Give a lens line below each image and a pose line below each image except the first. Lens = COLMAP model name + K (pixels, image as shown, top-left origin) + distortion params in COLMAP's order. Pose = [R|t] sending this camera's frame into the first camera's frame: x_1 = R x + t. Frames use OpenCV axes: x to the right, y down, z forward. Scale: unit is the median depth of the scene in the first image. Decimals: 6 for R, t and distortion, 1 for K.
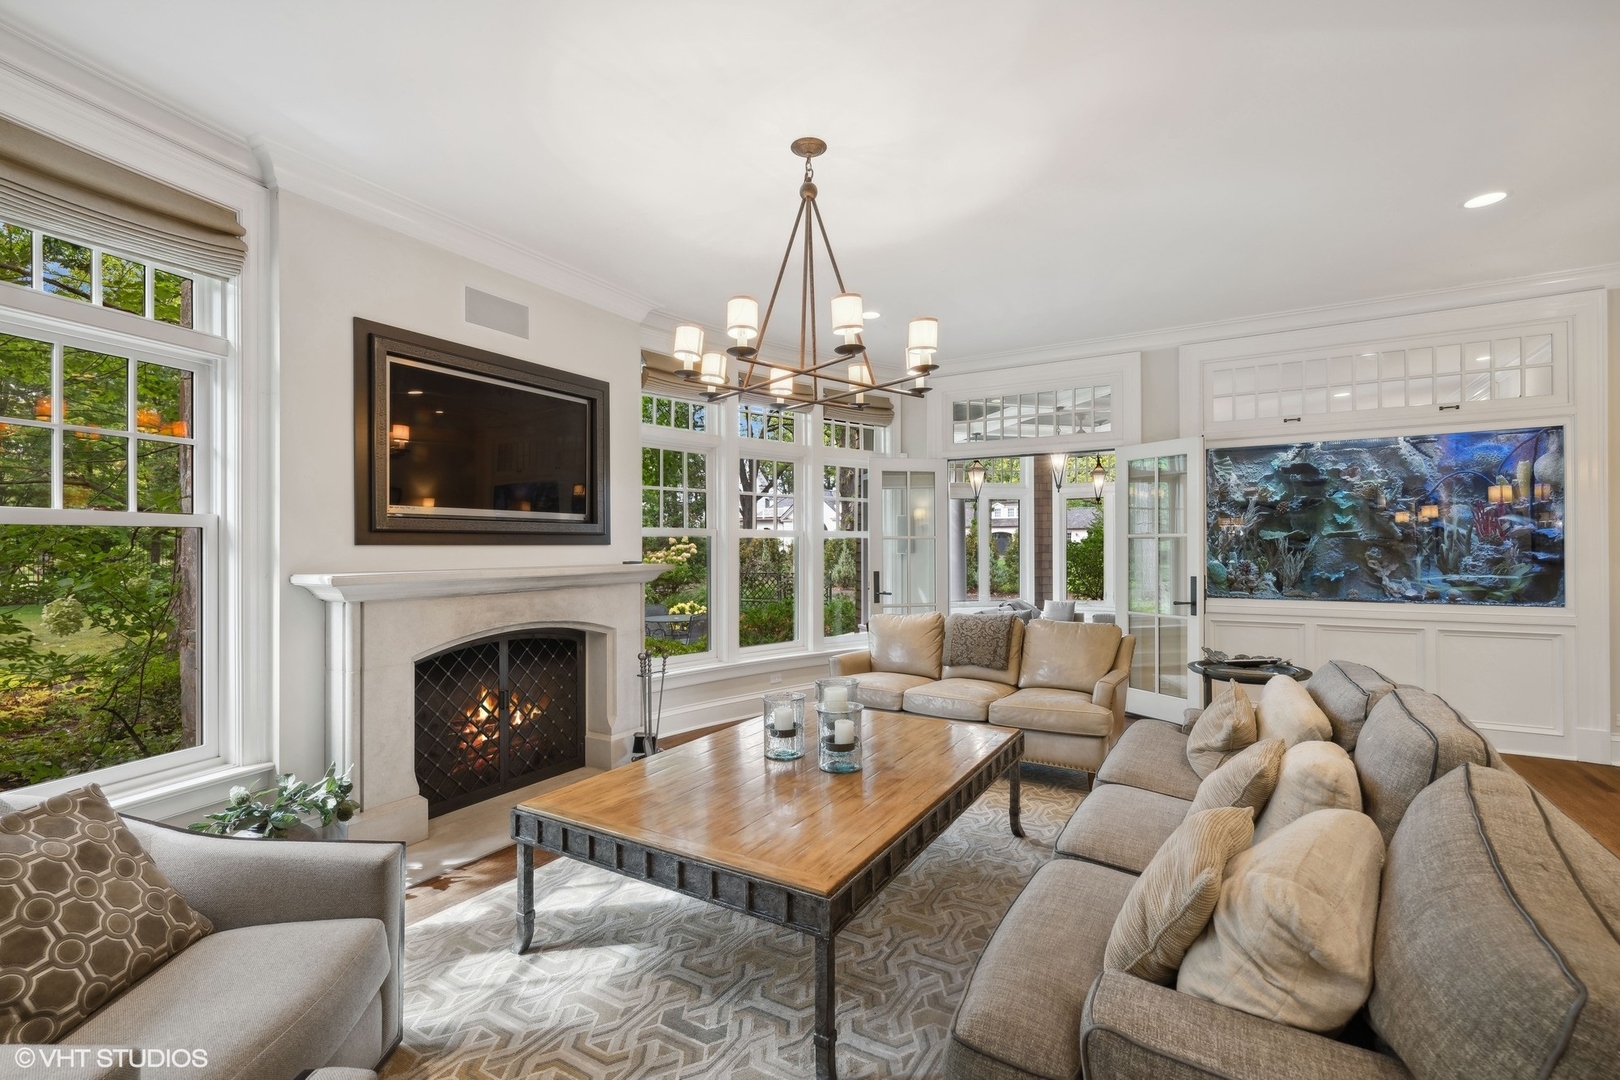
lens RADIAL K [[723.8, 0, 804.9], [0, 723.8, 541.3], [0, 0, 1]] dist [0.000154, 0.000261]
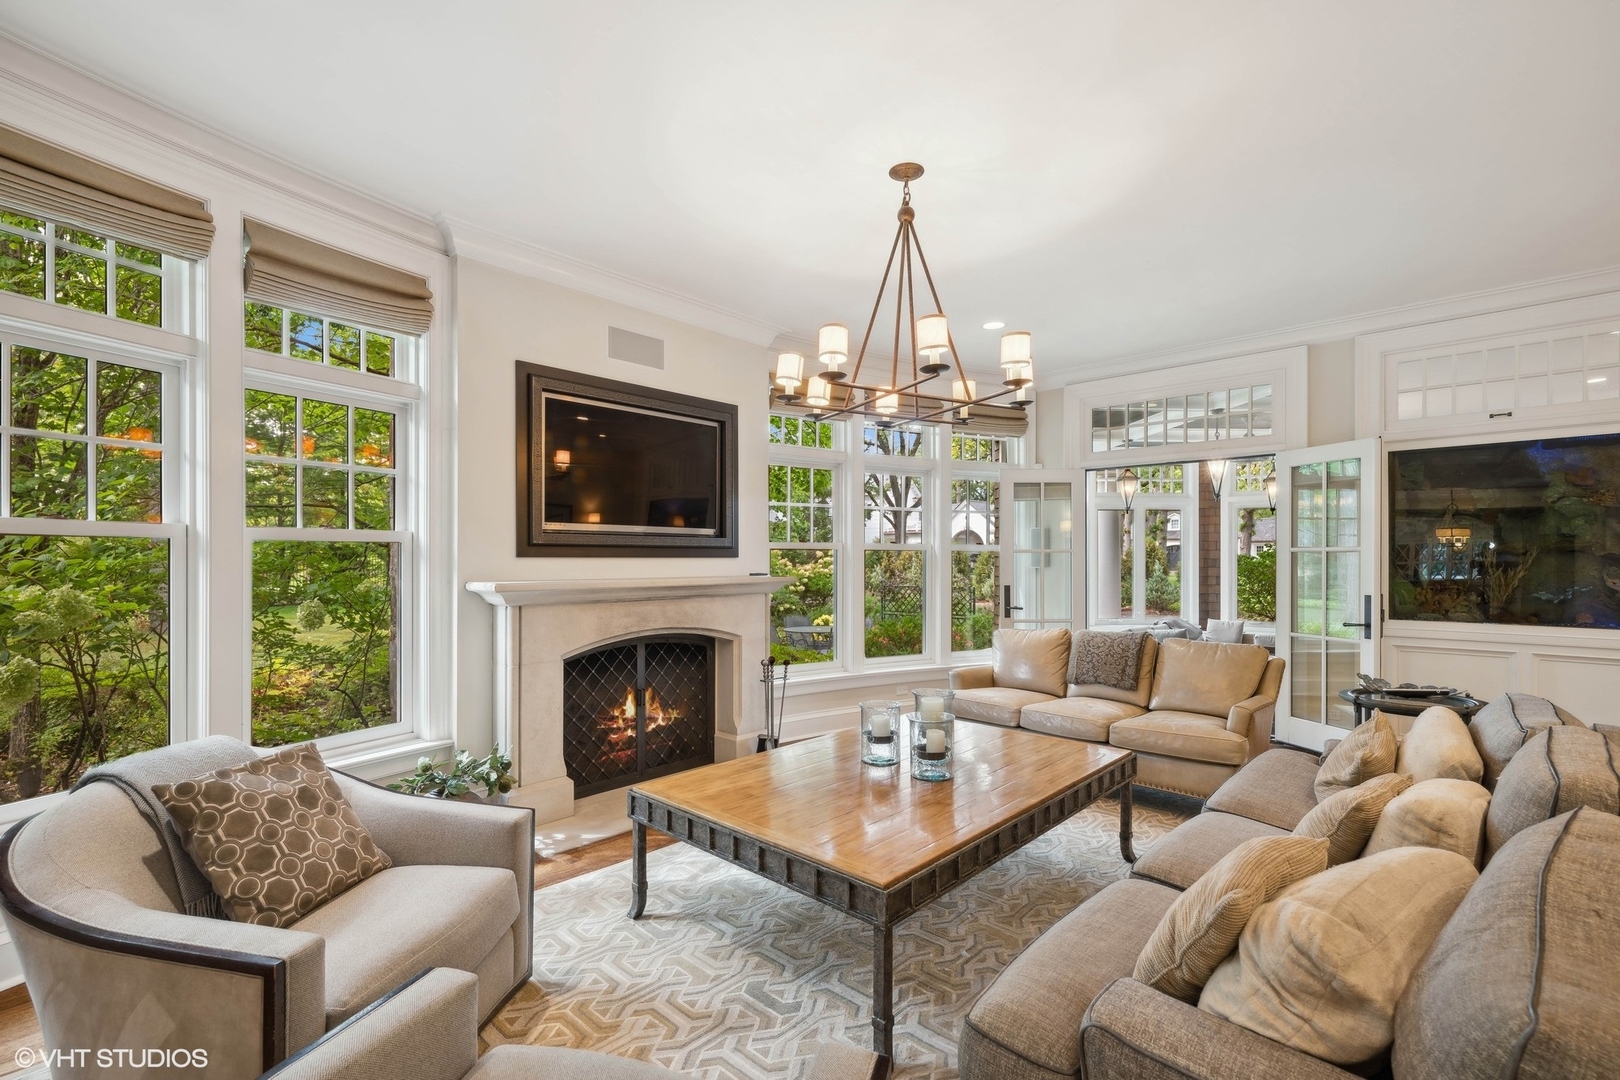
lens RADIAL K [[723.8, 0, 797.5], [0, 723.8, 555.8], [0, 0, 1]] dist [0.000154, 0.000261]
pose [[0.976198, 0.002791, -0.216865, 0.078955], [-0.002213, 0.999993, 0.002911, -0.001672], [0.216872, -0.002362, 0.976197, -0.038950]]
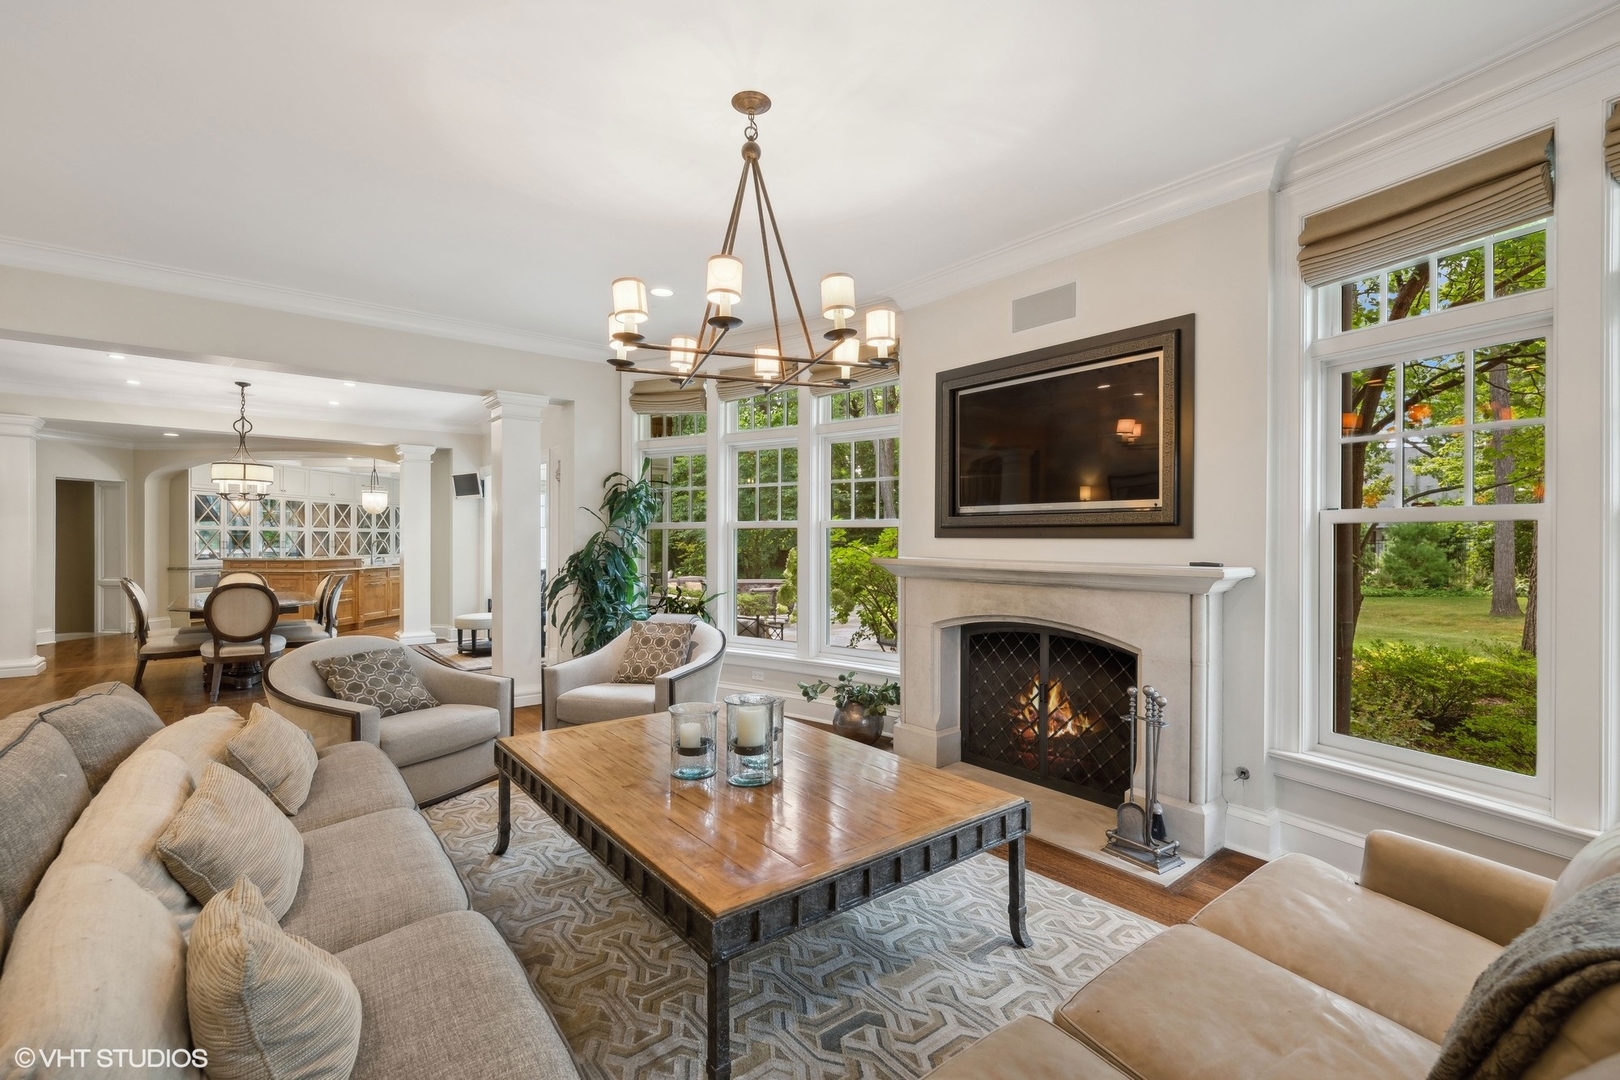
lens RADIAL K [[715.4, 0, 813.6], [0, 715.4, 538.0], [0, 0, 1]] dist [0.000104, 0.000133]
pose [[-0.346057, 0.002735, -0.938209, 0.865015], [0.002932, 0.999994, 0.001834, 0.003094], [0.938209, -0.002116, -0.346063, 1.452237]]
